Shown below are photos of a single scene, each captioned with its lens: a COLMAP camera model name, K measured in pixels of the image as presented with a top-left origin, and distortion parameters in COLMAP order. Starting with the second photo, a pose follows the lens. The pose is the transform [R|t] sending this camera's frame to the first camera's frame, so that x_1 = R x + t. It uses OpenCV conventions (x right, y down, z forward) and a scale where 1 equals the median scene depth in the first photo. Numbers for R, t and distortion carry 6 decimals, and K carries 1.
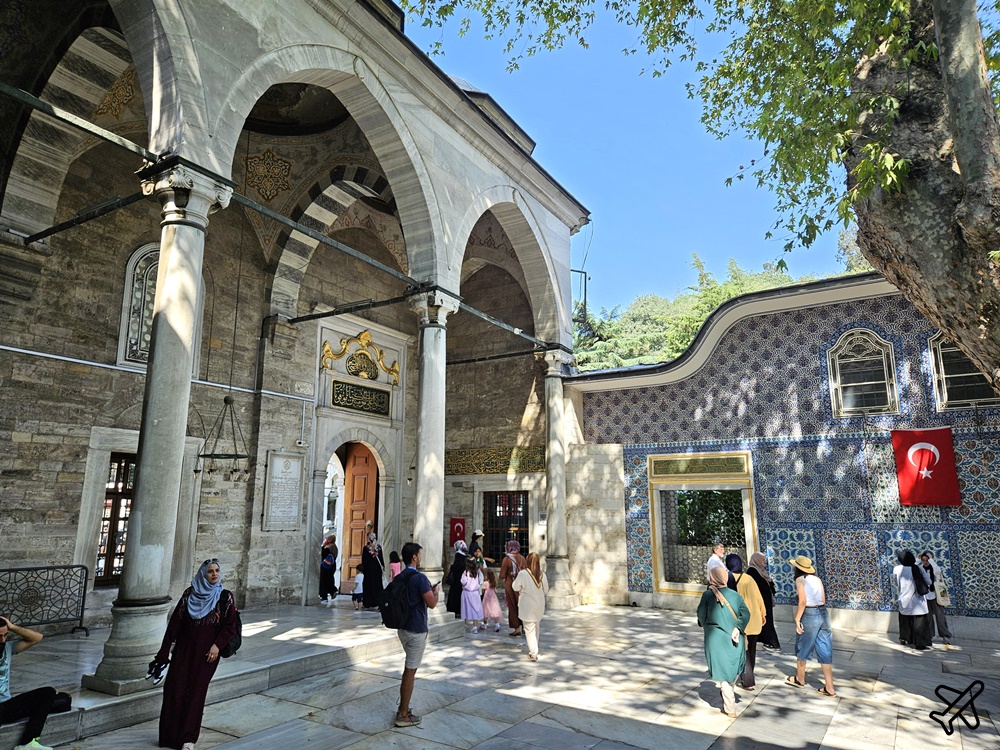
lens RADIAL K [[667.7, 0, 501.8], [0, 667.7, 379.1], [0, 0, 1]] dist [0.045313, -0.004993]
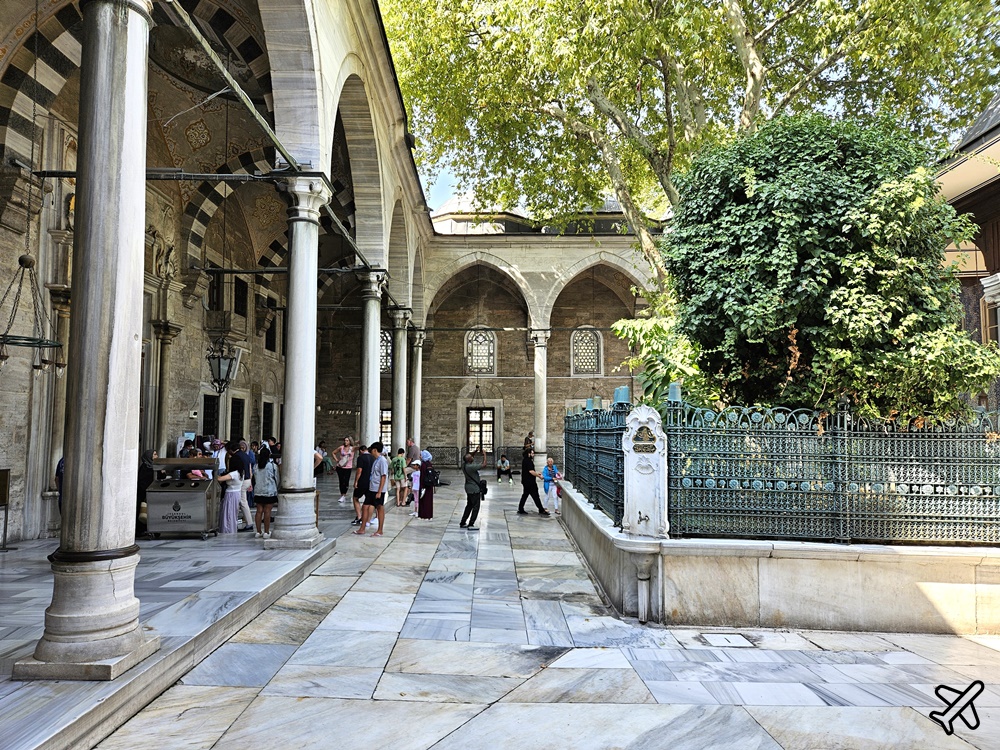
lens RADIAL K [[667.7, 0, 501.8], [0, 667.7, 379.1], [0, 0, 1]] dist [0.045313, -0.004993]
pose [[0.517585, -0.060393, -0.853498, 1.720615], [0.169062, 0.985059, 0.032822, -0.158493], [0.838763, -0.161282, 0.520062, -0.693439]]
